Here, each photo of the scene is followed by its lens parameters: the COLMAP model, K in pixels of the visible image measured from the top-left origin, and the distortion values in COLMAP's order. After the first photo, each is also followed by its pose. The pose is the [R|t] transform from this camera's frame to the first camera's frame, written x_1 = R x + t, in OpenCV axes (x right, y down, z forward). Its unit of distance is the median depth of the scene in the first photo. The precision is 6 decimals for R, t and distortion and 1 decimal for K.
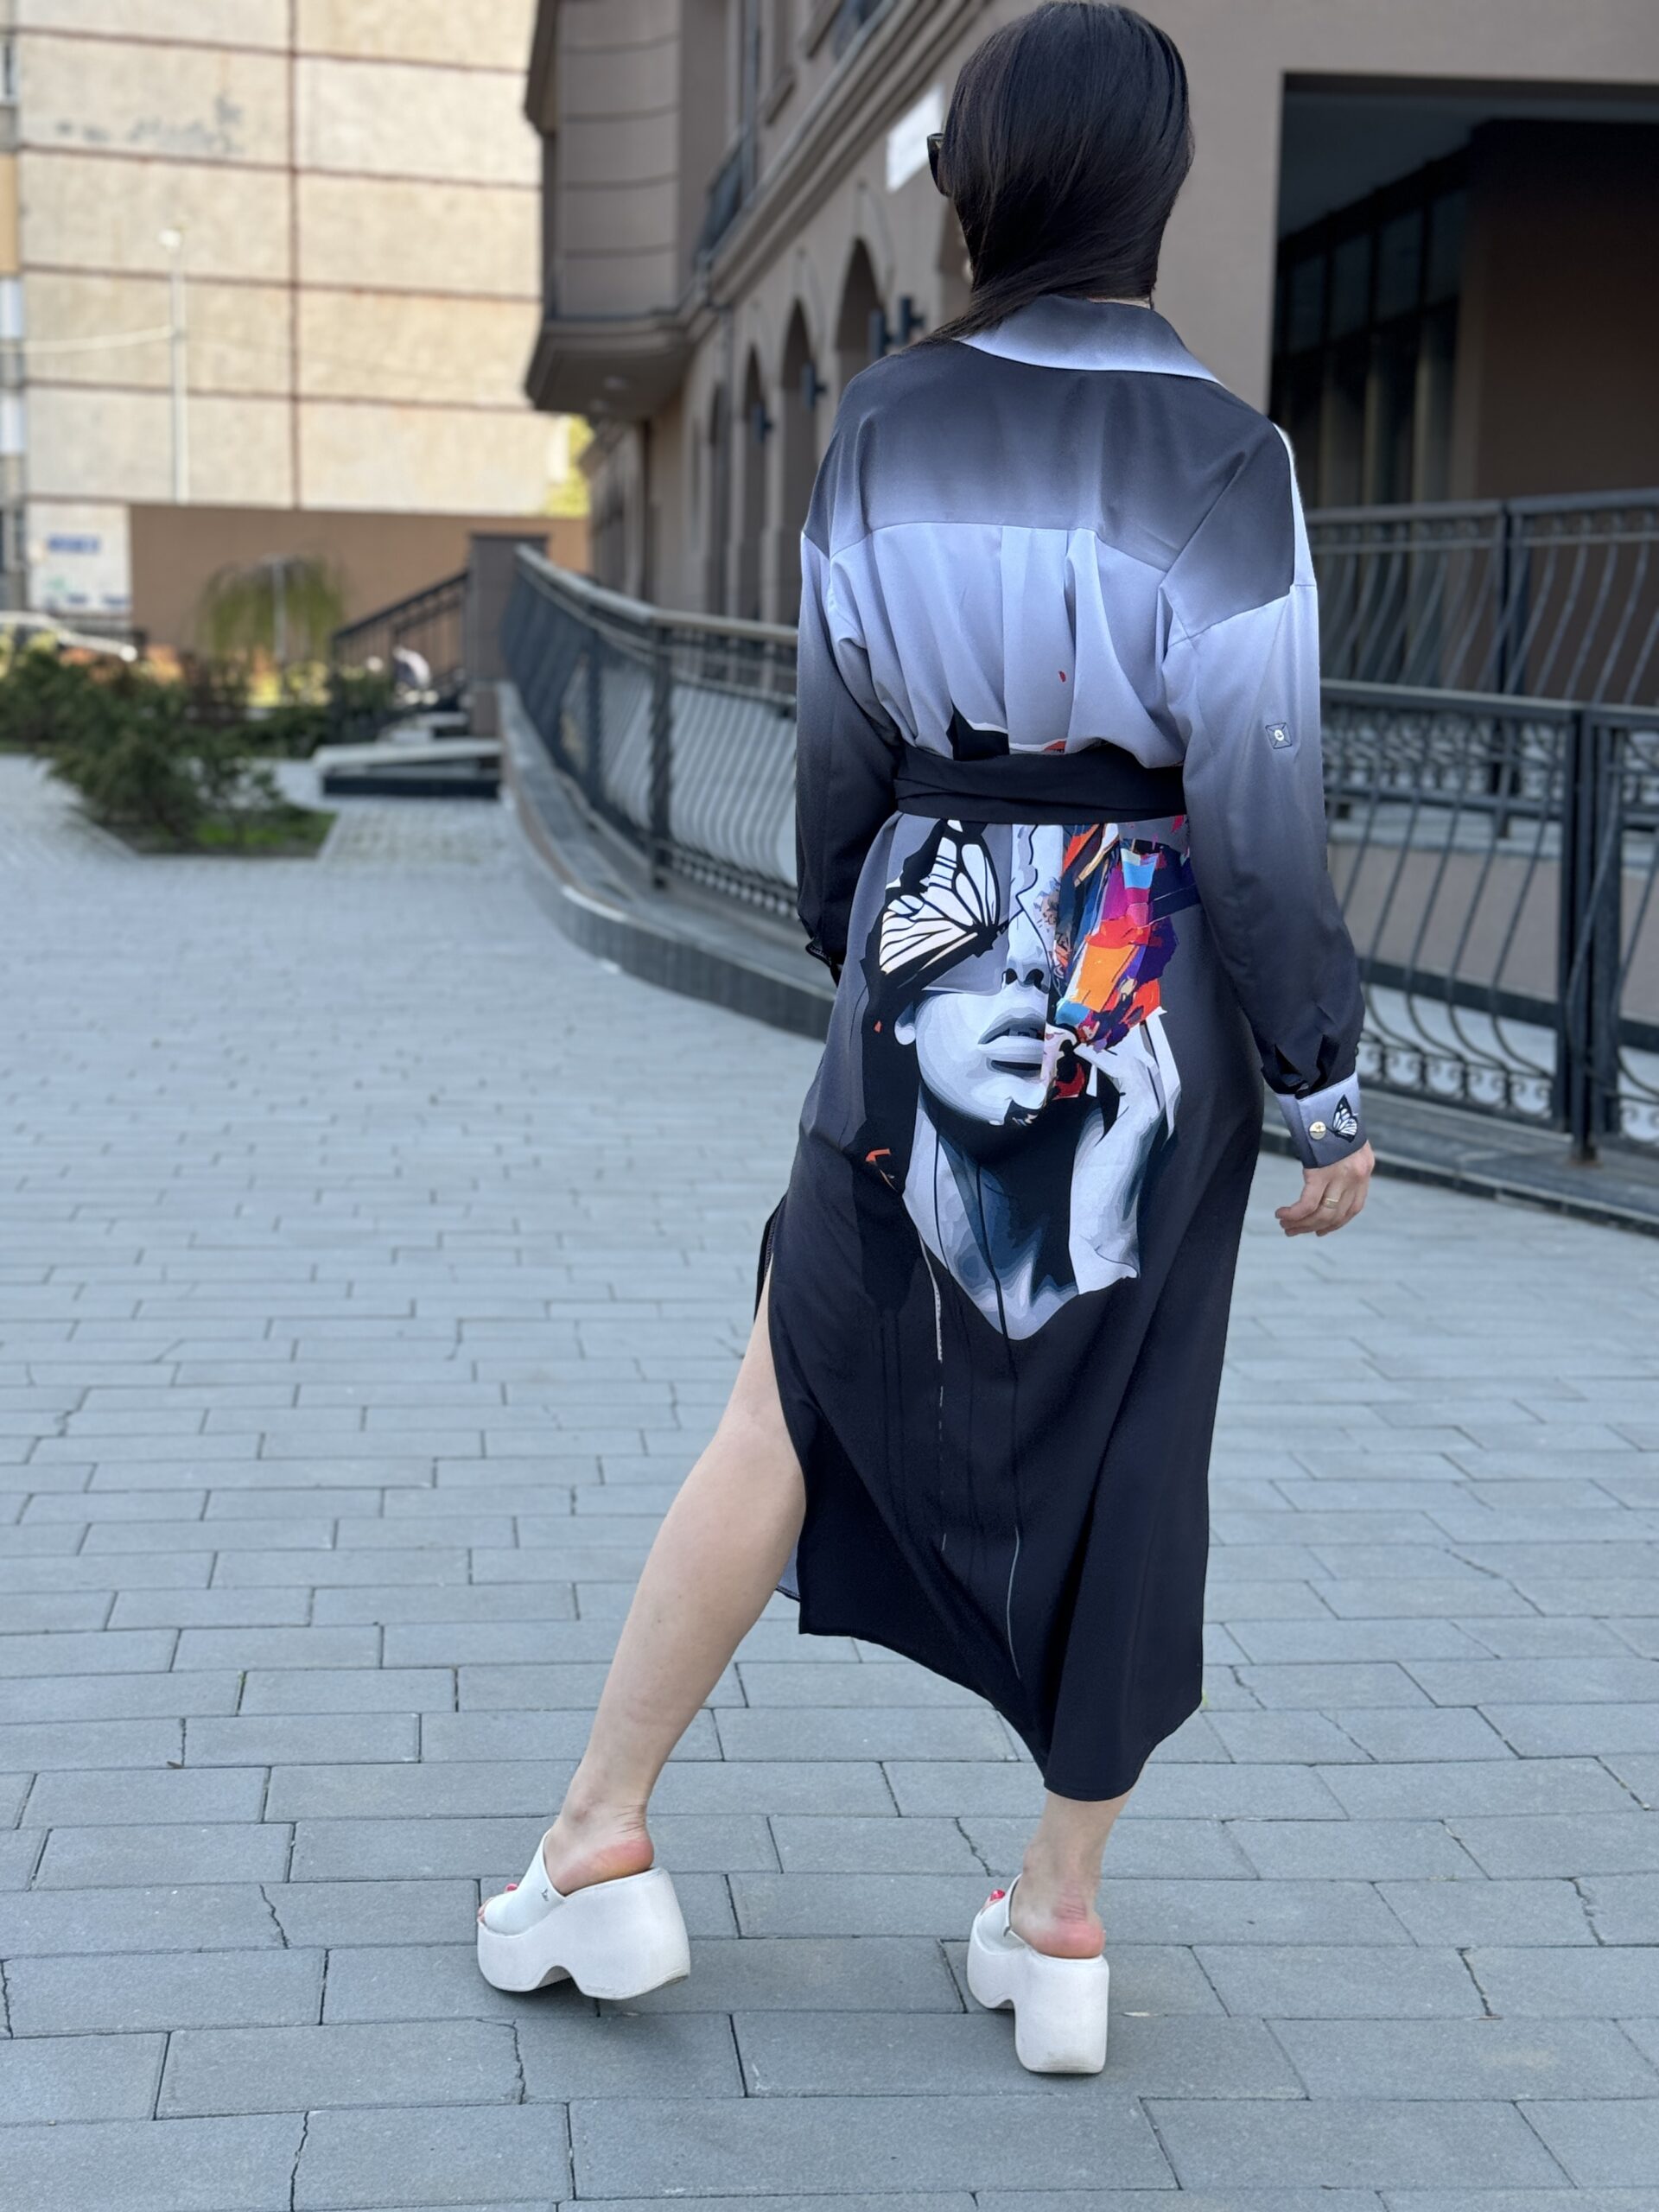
lens RADIAL K [[3299.1, 0, 829.5], [0, 3299.1, 1106.0], [0, 0, 1]] dist [0.184903, -0.206308]
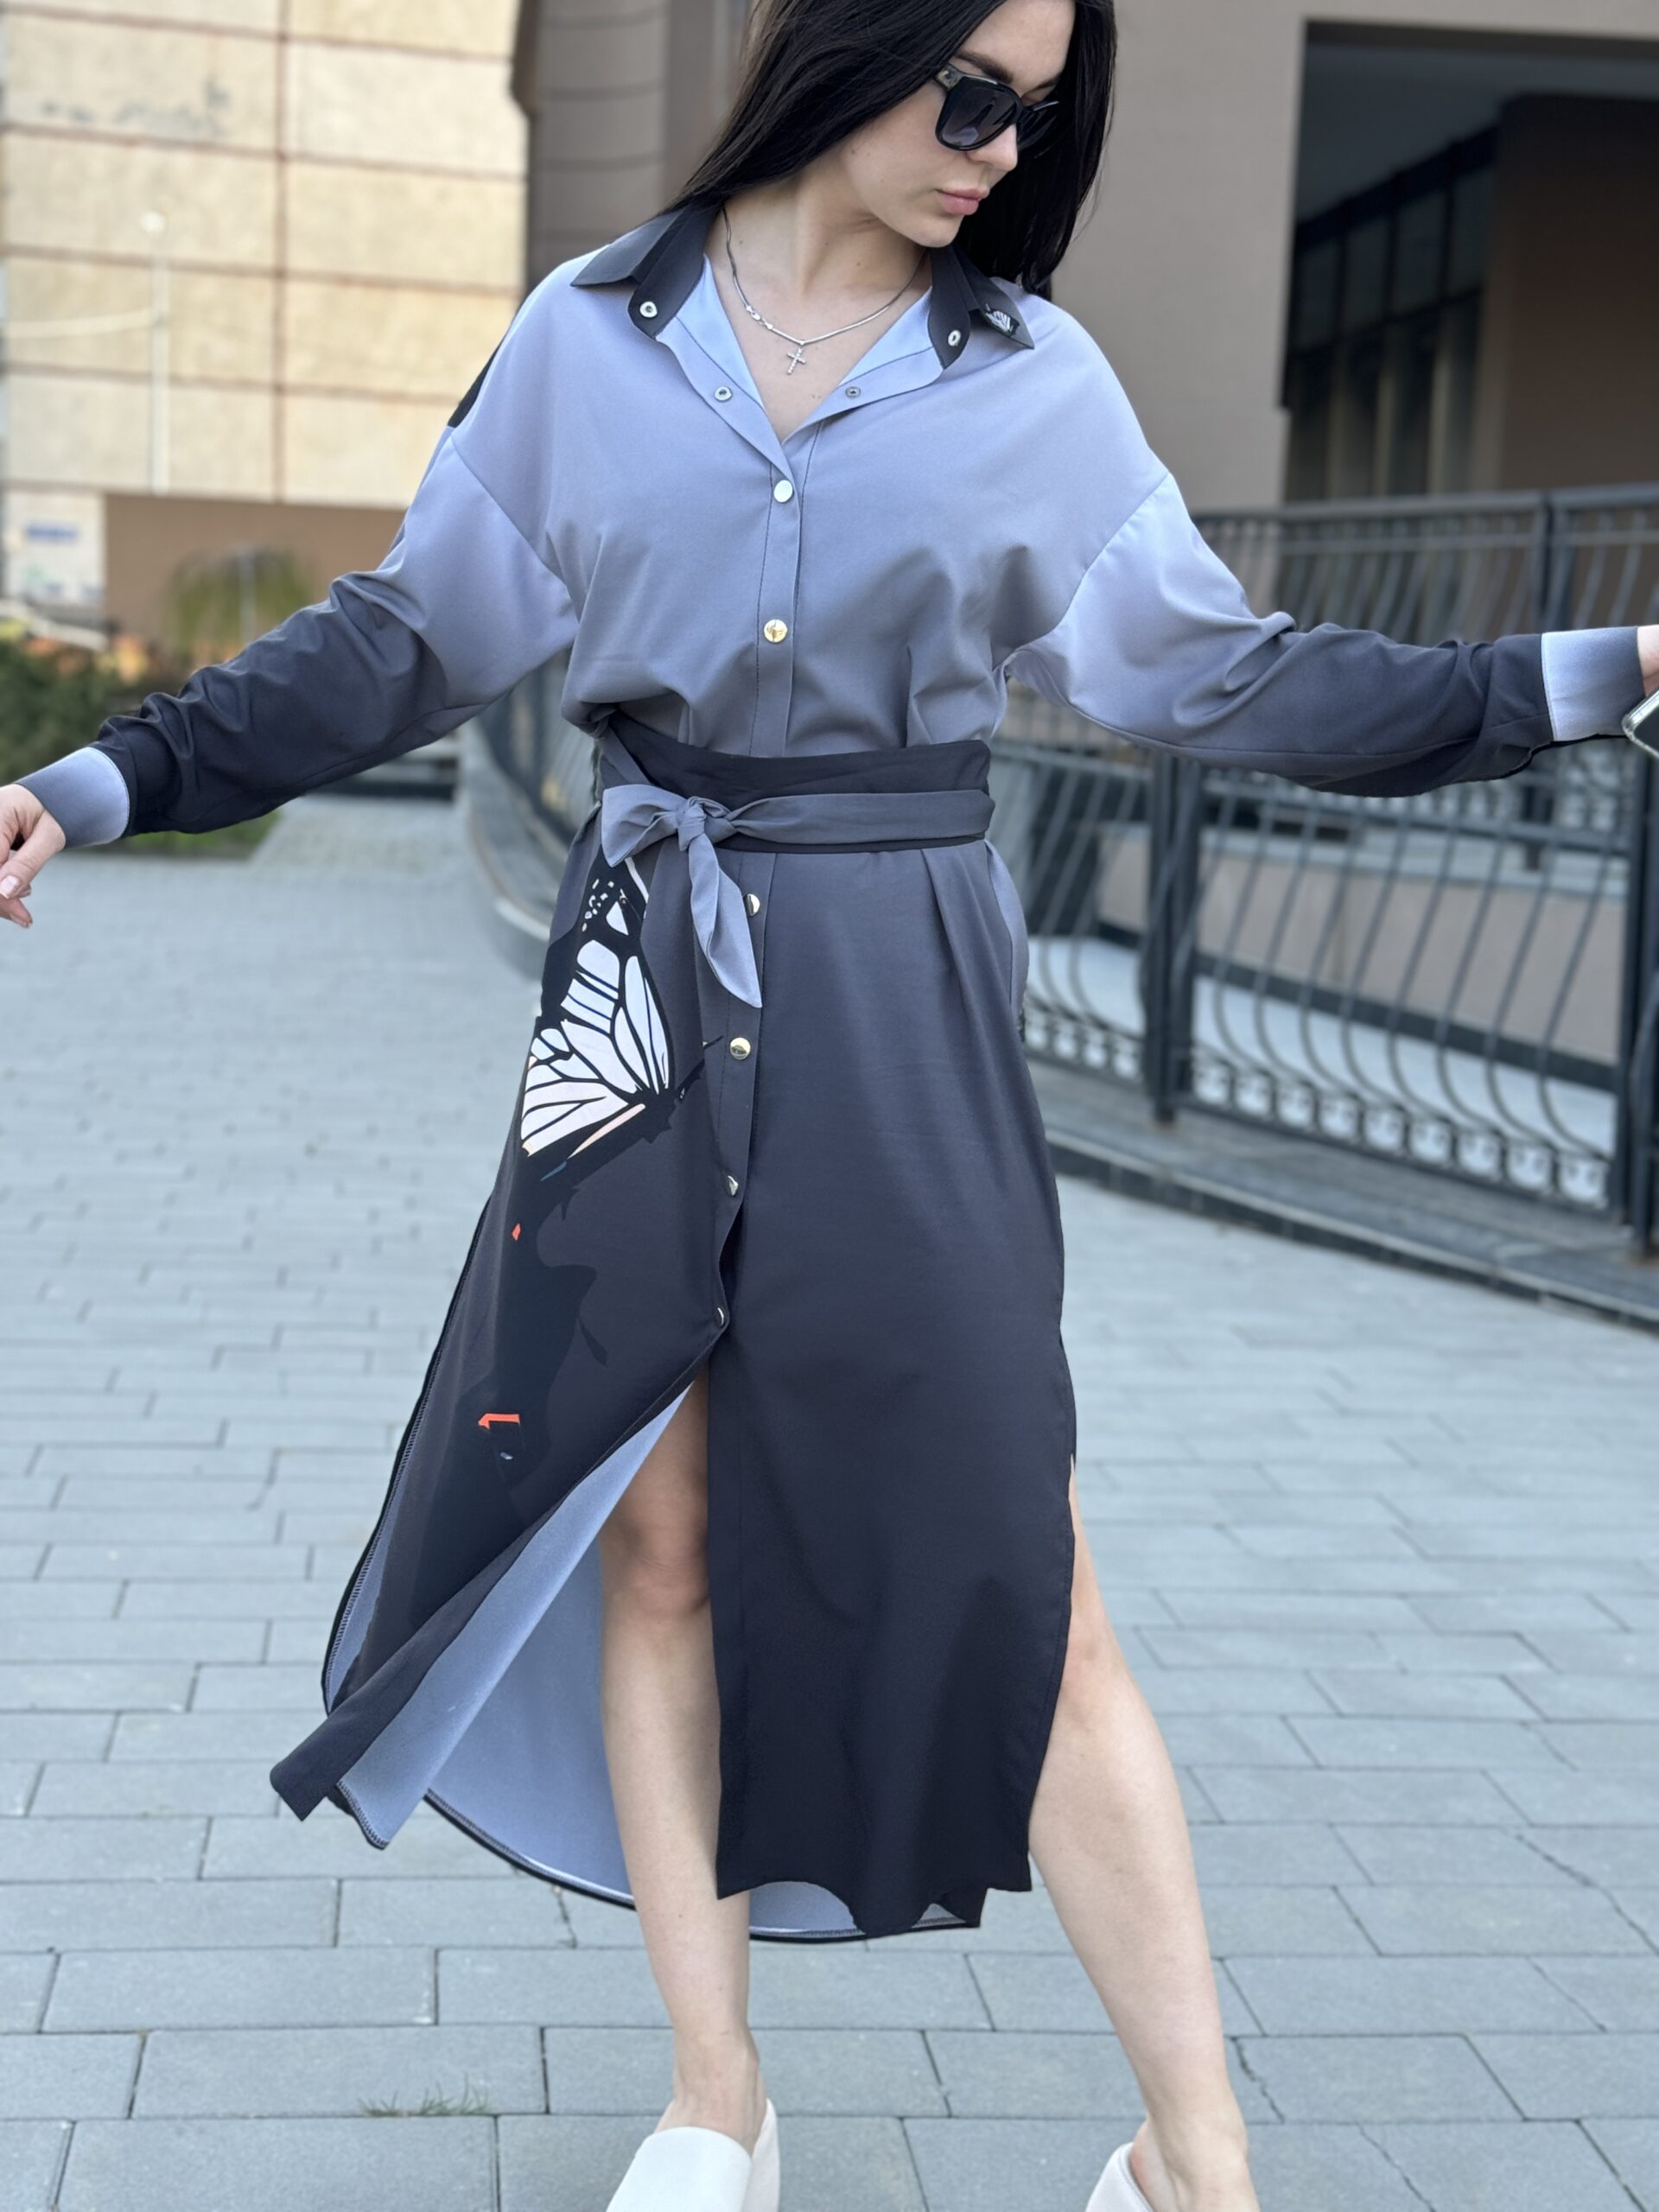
lens RADIAL K [[3256.7, 0, 807.1], [0, 3256.7, 1121.2], [0, 0, 1]] dist [0.218417, -0.472205]
pose [[0.999780, 0.020815, -0.002761, 0.017609], [-0.020805, 0.999778, 0.003375, -0.020409], [0.002830, -0.003317, 0.999990, 0.190146]]
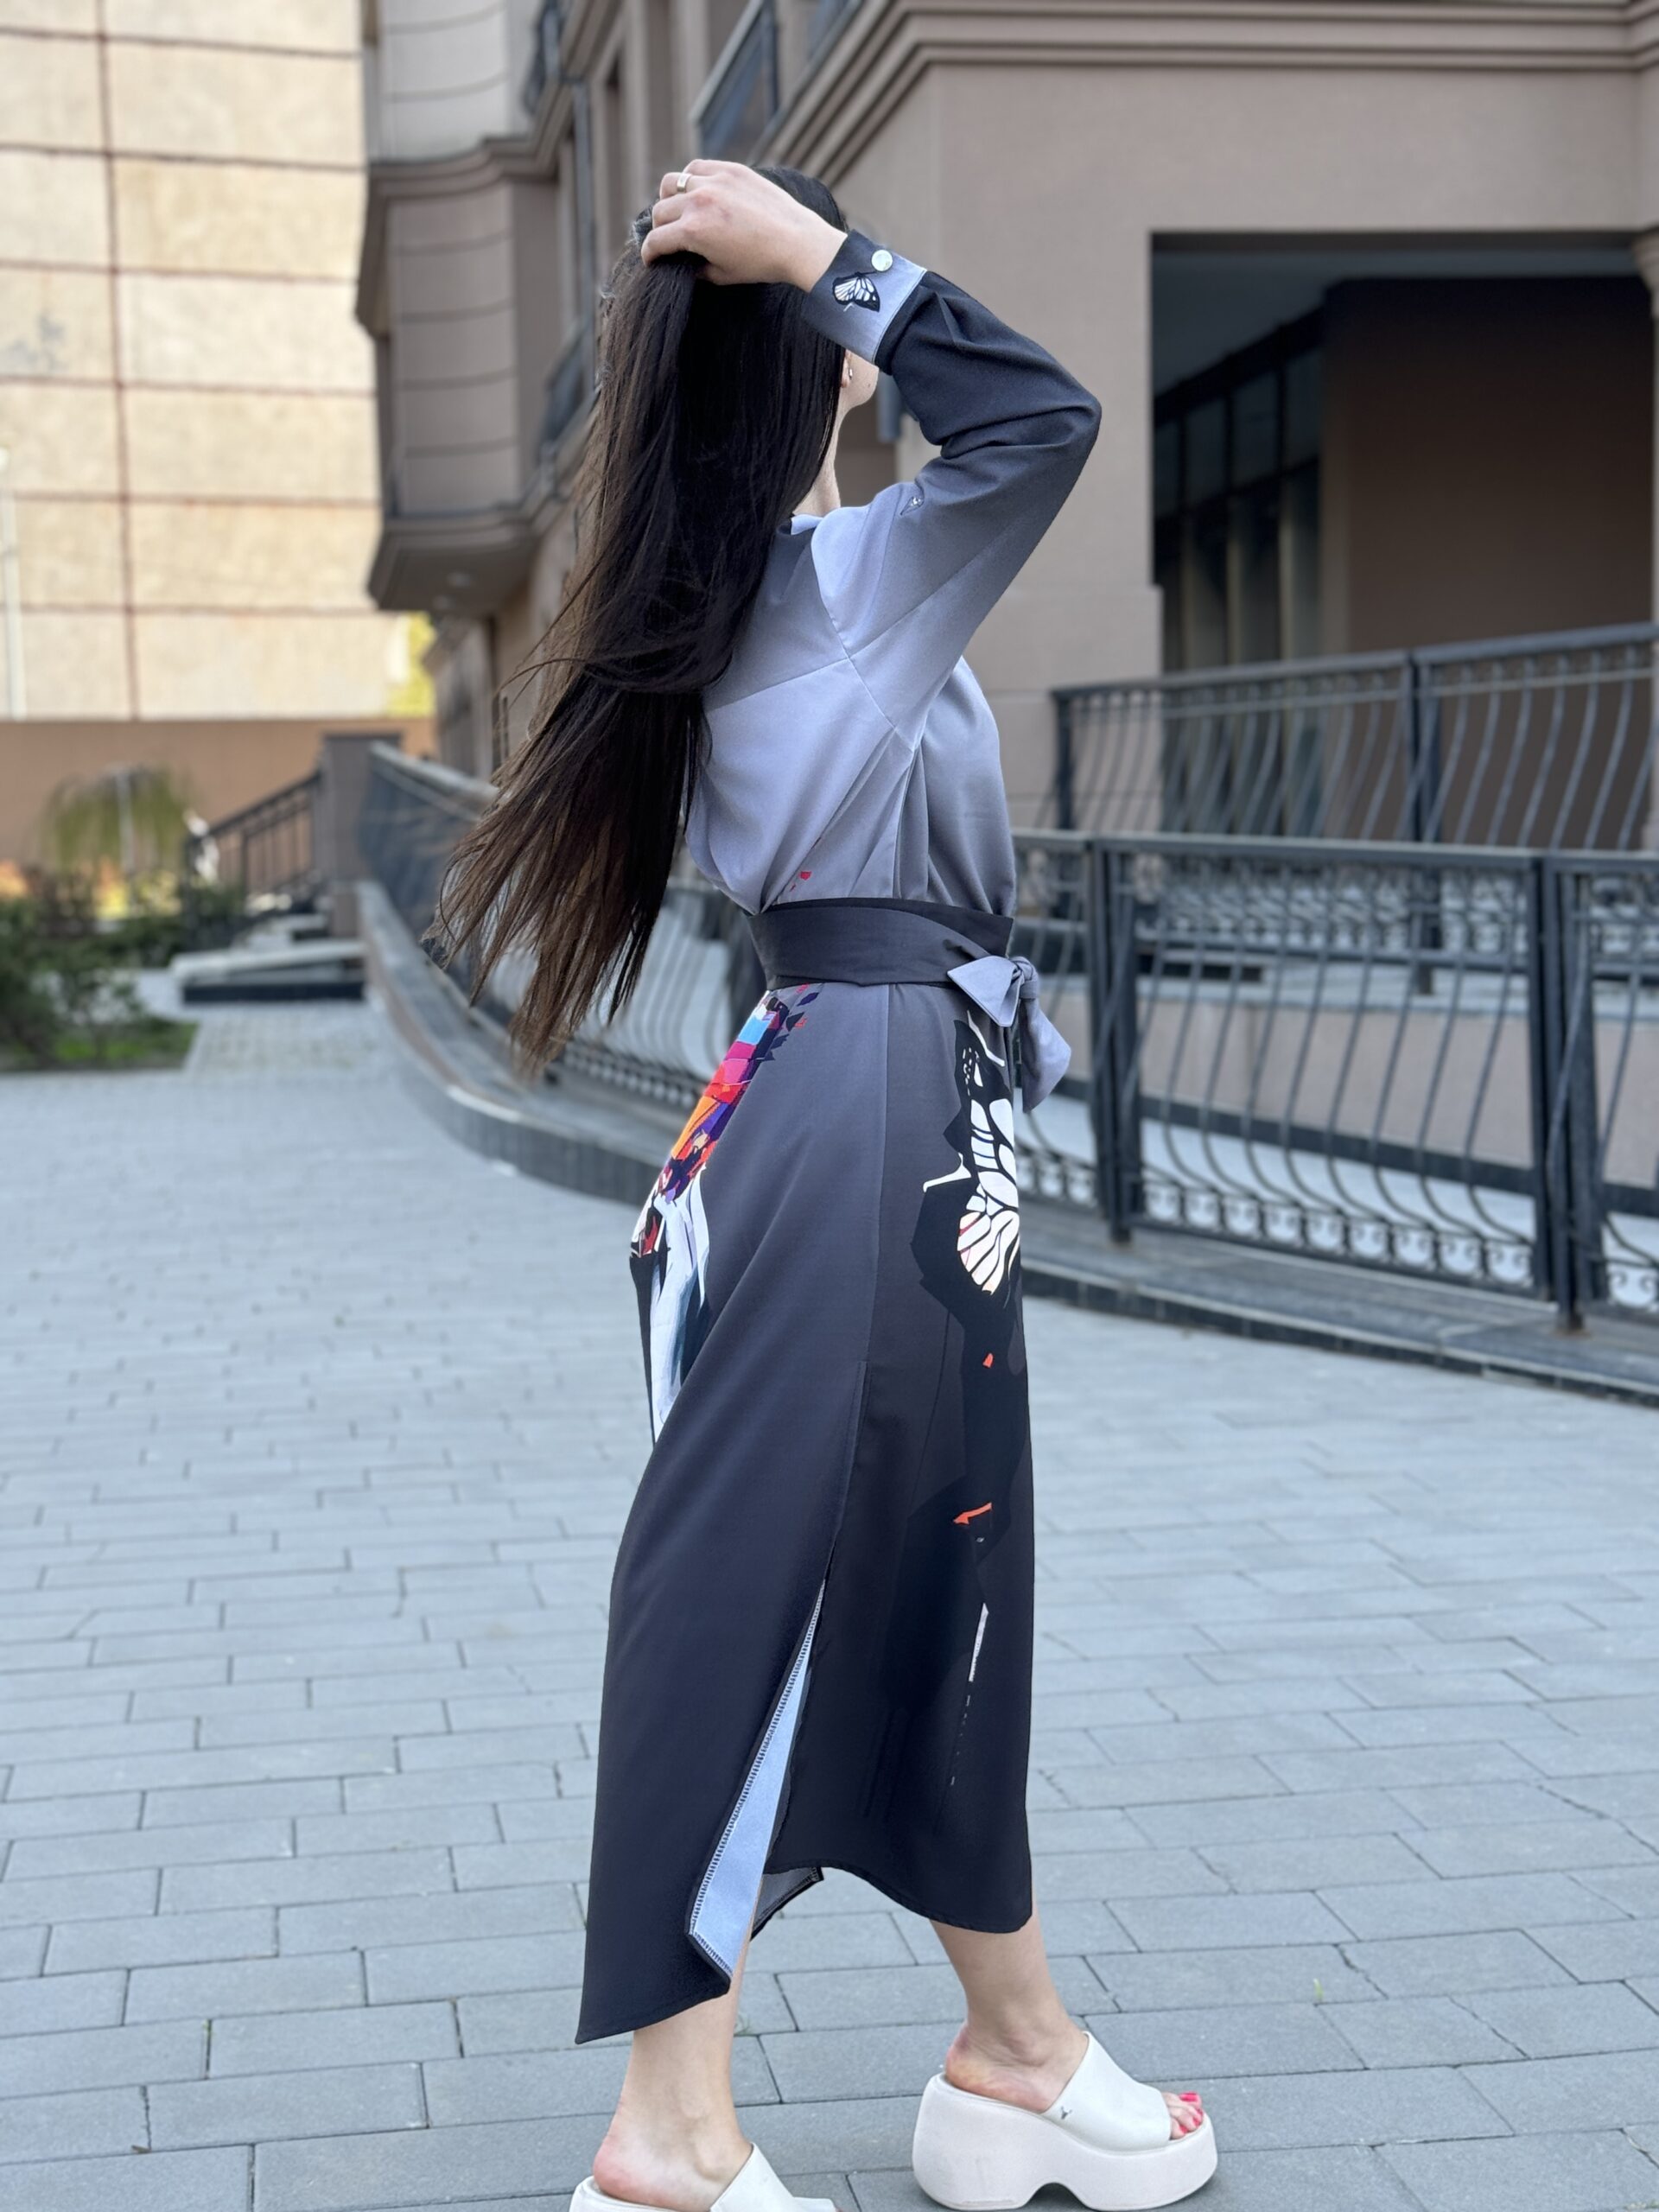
lens RADIAL K [[3276.7, 0, 814.5], [0, 3276.7, 1149.1], [0, 0, 1]] dist [0.203844, -0.380583]
pose [[0.998085, -0.046339, 0.040966, -0.028612], [0.048023, 0.997999, -0.041122, -0.007831], [-0.038979, 0.043011, 0.998314, 0.080537]]
